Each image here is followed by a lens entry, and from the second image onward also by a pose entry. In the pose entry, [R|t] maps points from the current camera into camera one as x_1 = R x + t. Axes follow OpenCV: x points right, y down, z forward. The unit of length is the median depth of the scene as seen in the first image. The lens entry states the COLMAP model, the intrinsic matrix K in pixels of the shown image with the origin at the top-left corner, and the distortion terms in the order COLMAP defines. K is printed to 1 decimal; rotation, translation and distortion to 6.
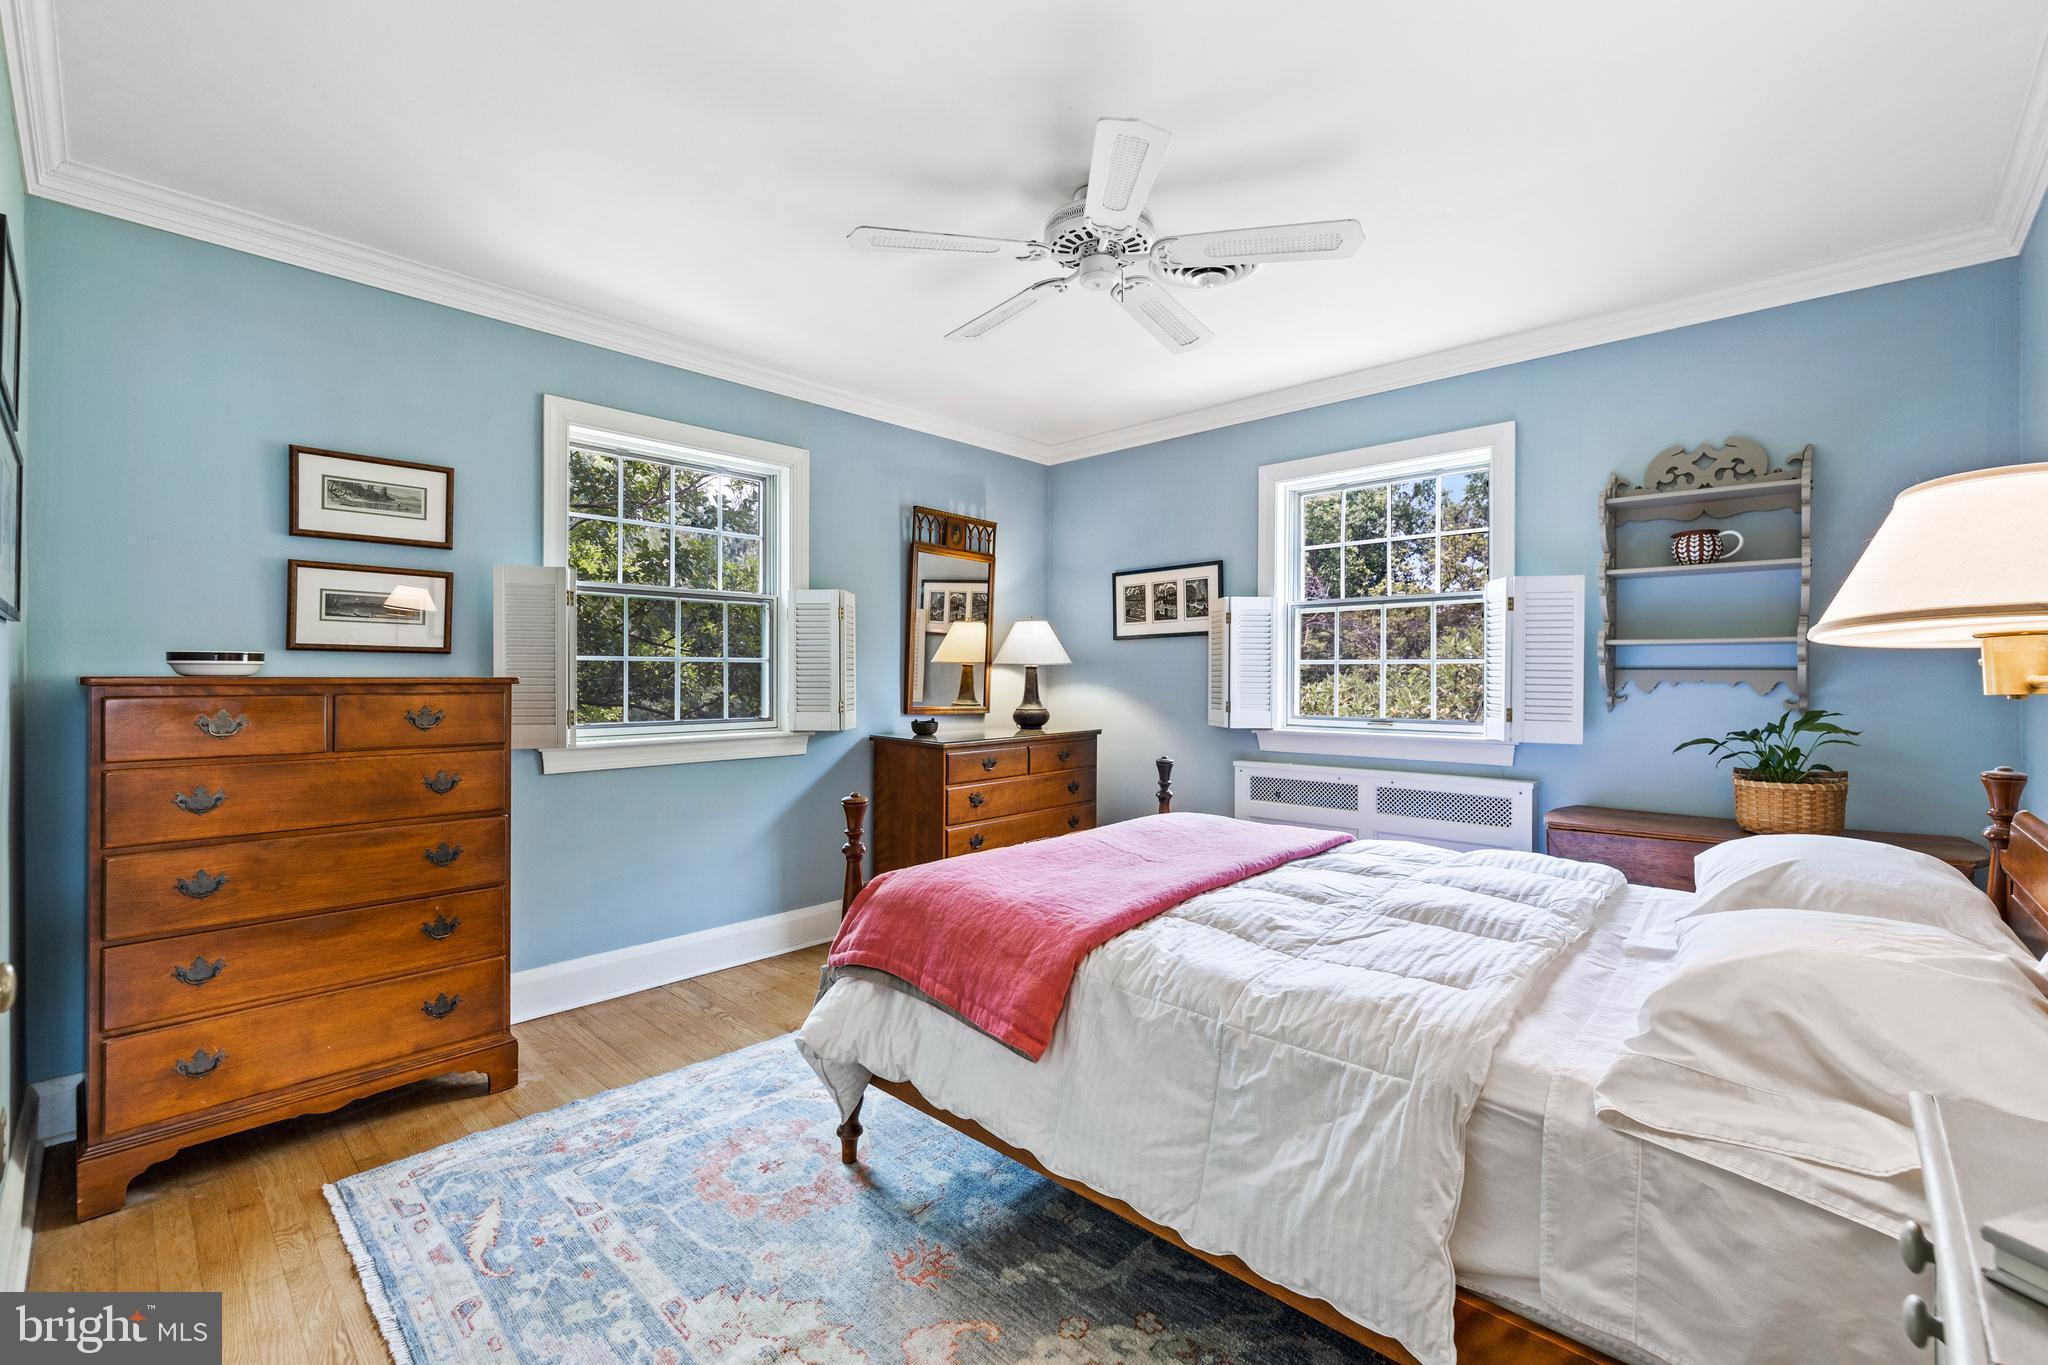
lens RADIAL K [[873.2, 0, 1013.0], [0, 873.2, 677.3], [0, 0, 1]] dist [0.002328, 0.000181]
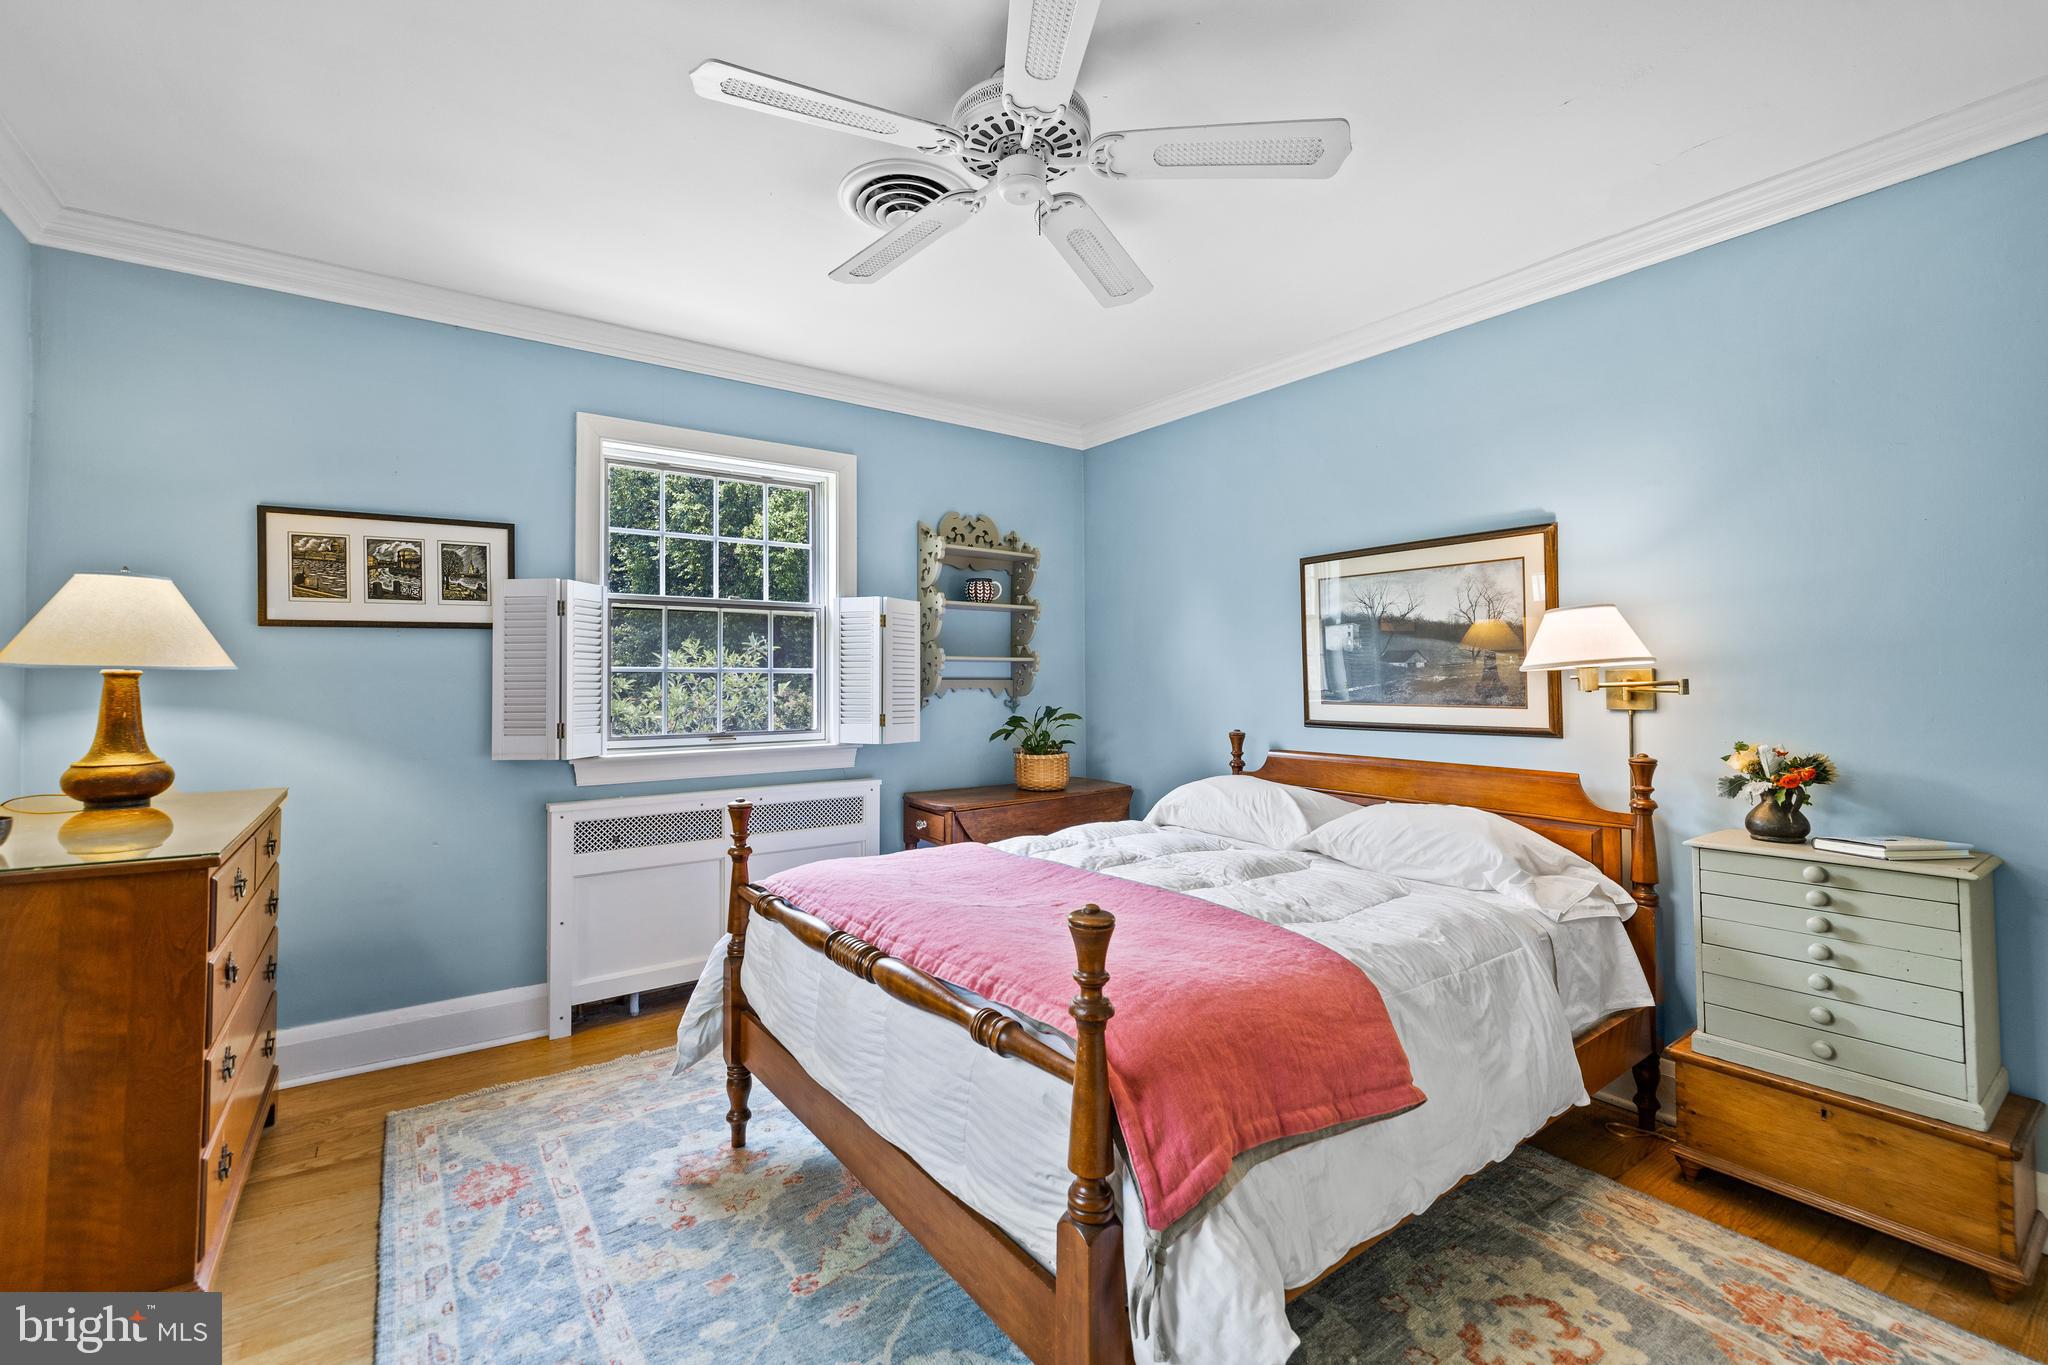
lens RADIAL K [[873.2, 0, 982.7], [0, 873.2, 665.6], [0, 0, 1]] dist [0.002328, 0.000181]
pose [[0.193853, 0.015962, 0.980901, -0.391637], [0.008518, 0.999803, -0.017953, -0.004045], [-0.980994, 0.011836, 0.193678, 0.511187]]
